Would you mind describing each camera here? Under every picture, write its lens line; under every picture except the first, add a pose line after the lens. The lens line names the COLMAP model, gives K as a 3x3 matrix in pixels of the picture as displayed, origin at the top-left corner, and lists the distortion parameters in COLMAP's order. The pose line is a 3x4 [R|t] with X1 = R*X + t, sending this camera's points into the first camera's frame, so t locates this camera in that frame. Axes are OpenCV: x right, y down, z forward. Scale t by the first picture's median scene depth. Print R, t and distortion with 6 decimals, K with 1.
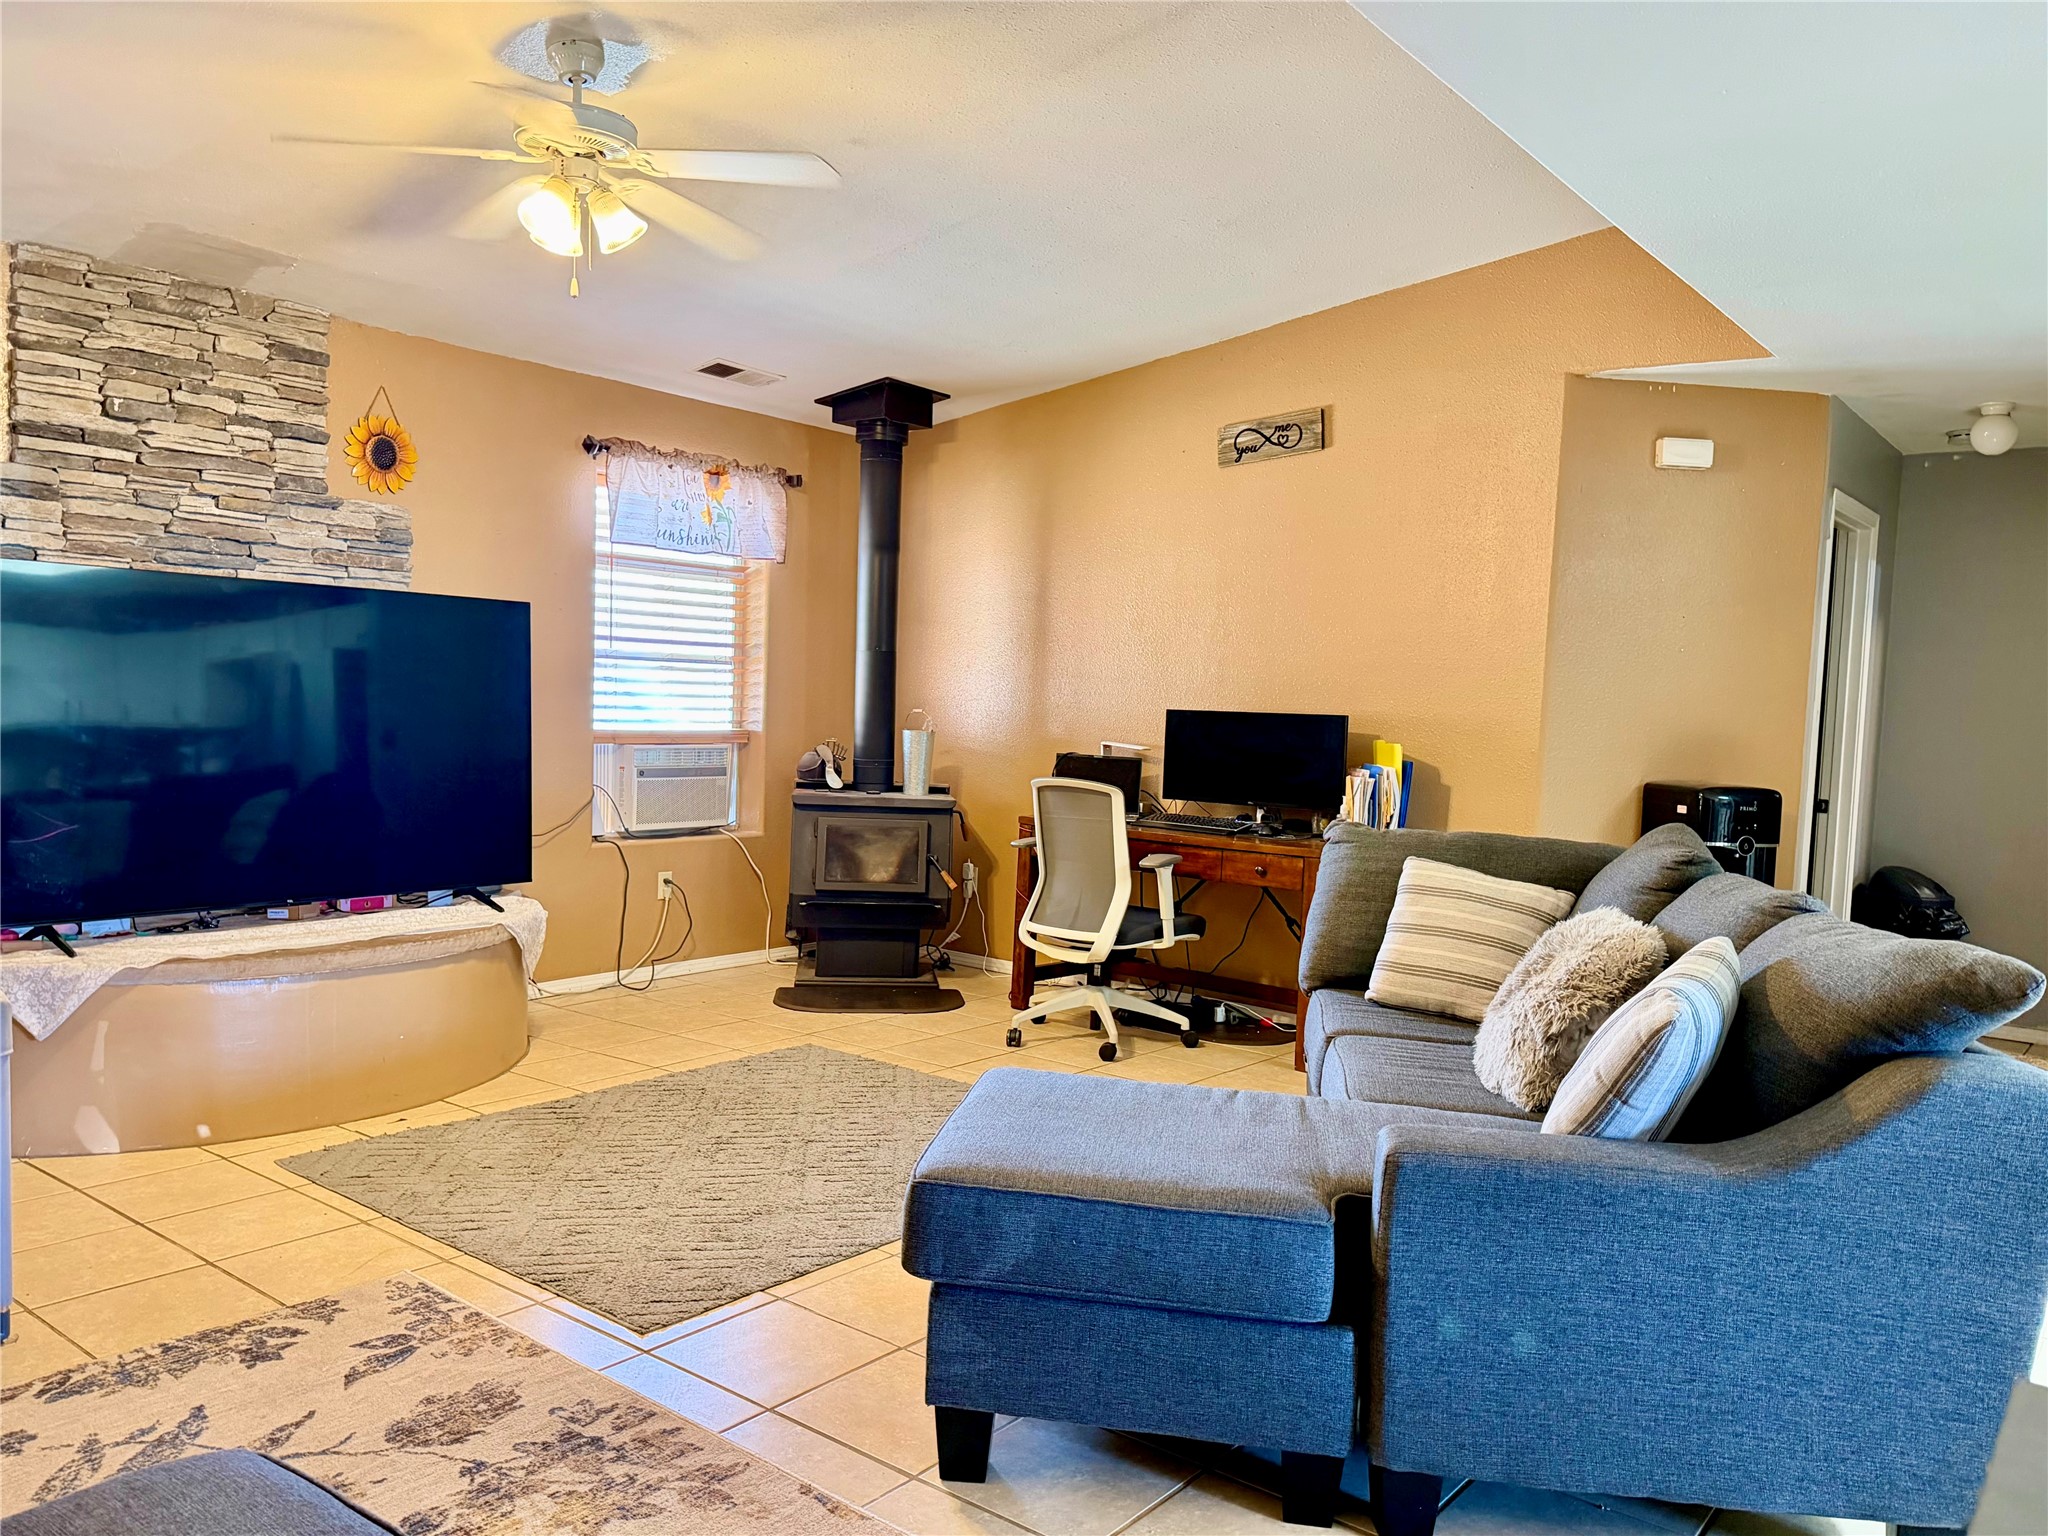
lens RADIAL K [[1522.7, 0, 1024.0], [0, 1522.7, 768.0], [0, 0, 1]] dist [0.079198, -0.142127]
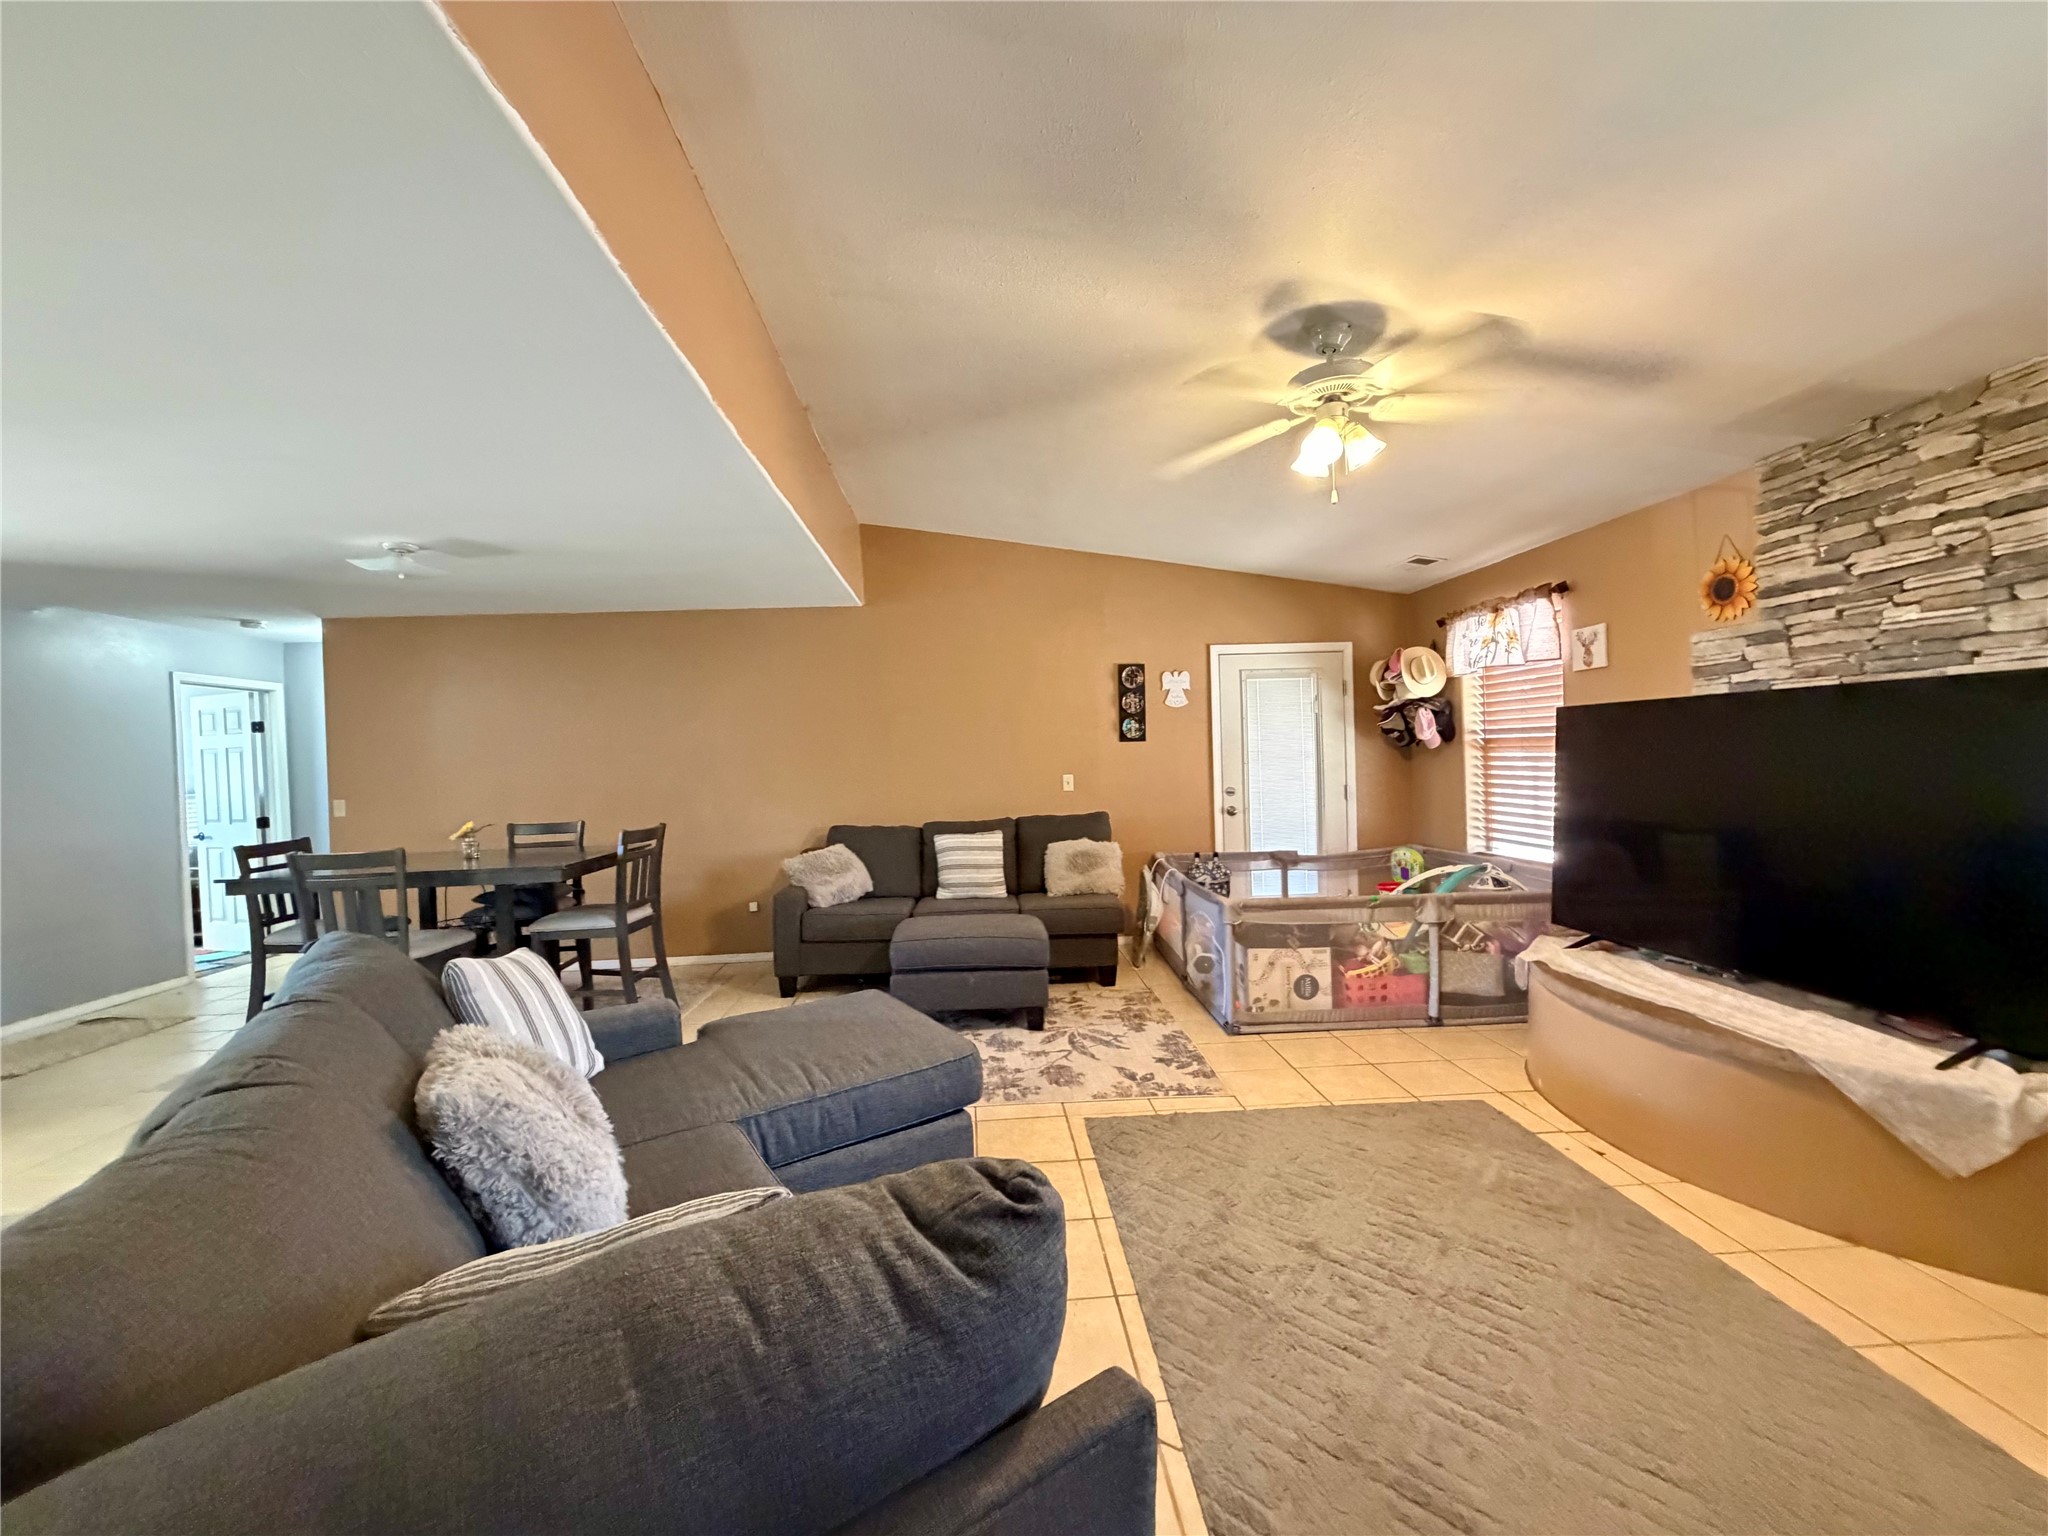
lens RADIAL K [[821.4, 0, 1024.8], [0, 821.4, 759.3], [0, 0, 1]] dist [0.002878, 0.000555]
pose [[-0.743964, -0.018964, -0.667951, 0.289618], [-0.038166, 0.999171, 0.014142, -0.052668], [0.667129, 0.036014, -0.744071, 0.985006]]
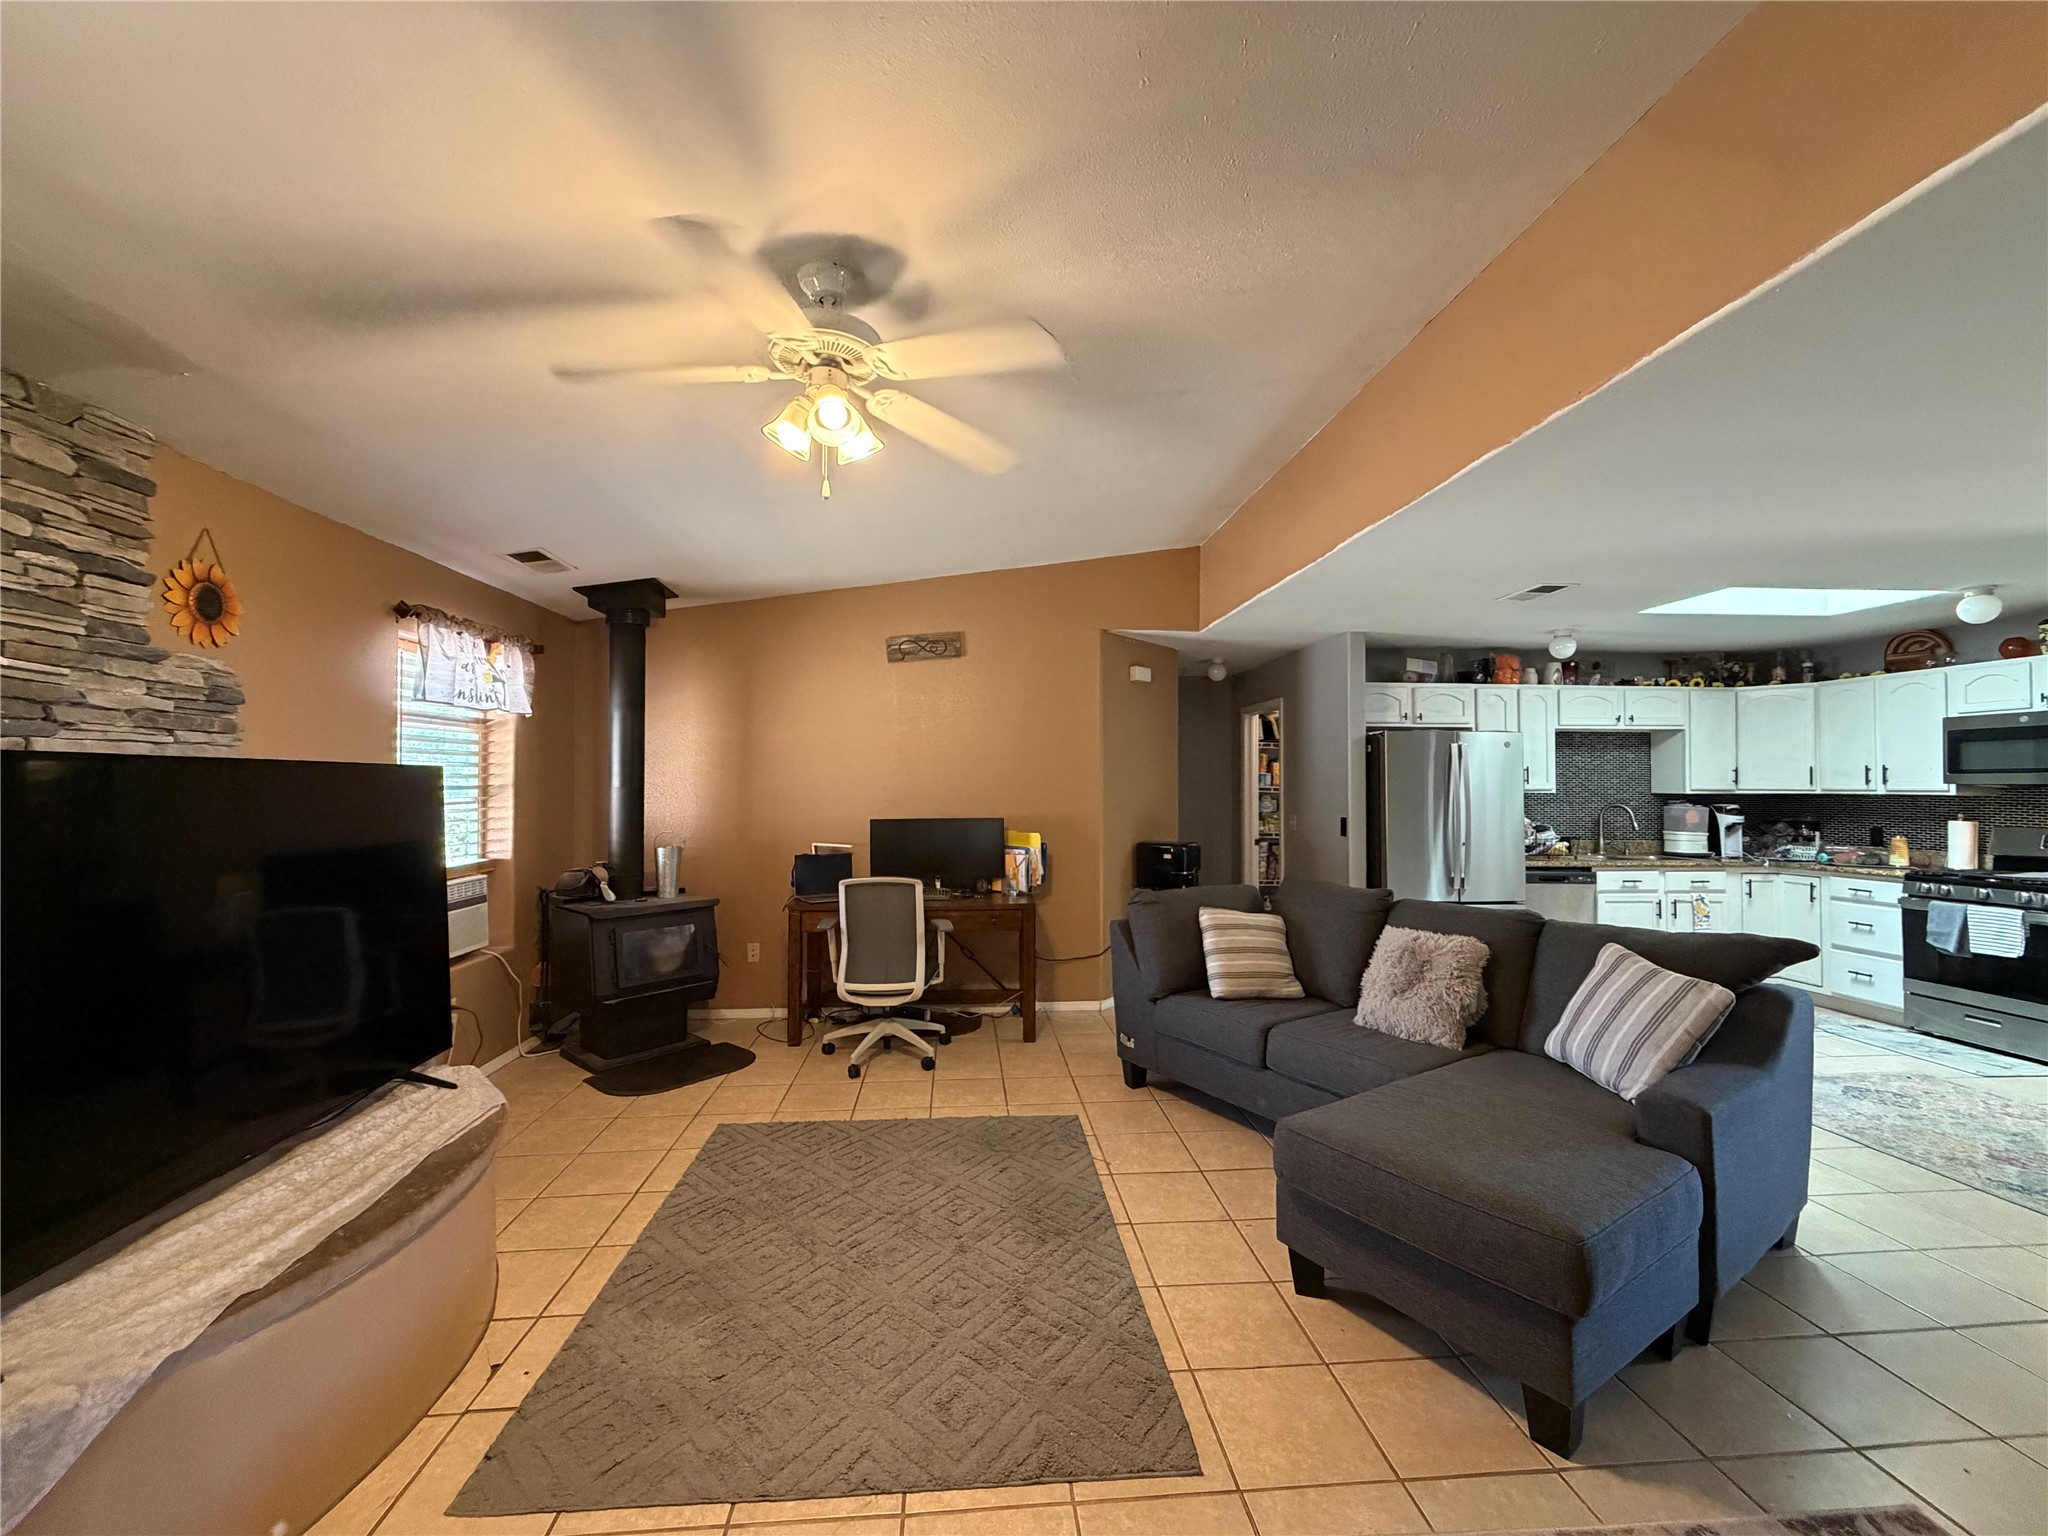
lens RADIAL K [[821.4, 0, 1024.8], [0, 821.4, 759.3], [0, 0, 1]] dist [0.002878, 0.000555]
pose [[0.736758, -0.021097, 0.675827, -0.417054], [0.064067, 0.997194, -0.038714, -0.069182], [-0.673114, 0.071821, 0.736043, 0.358780]]
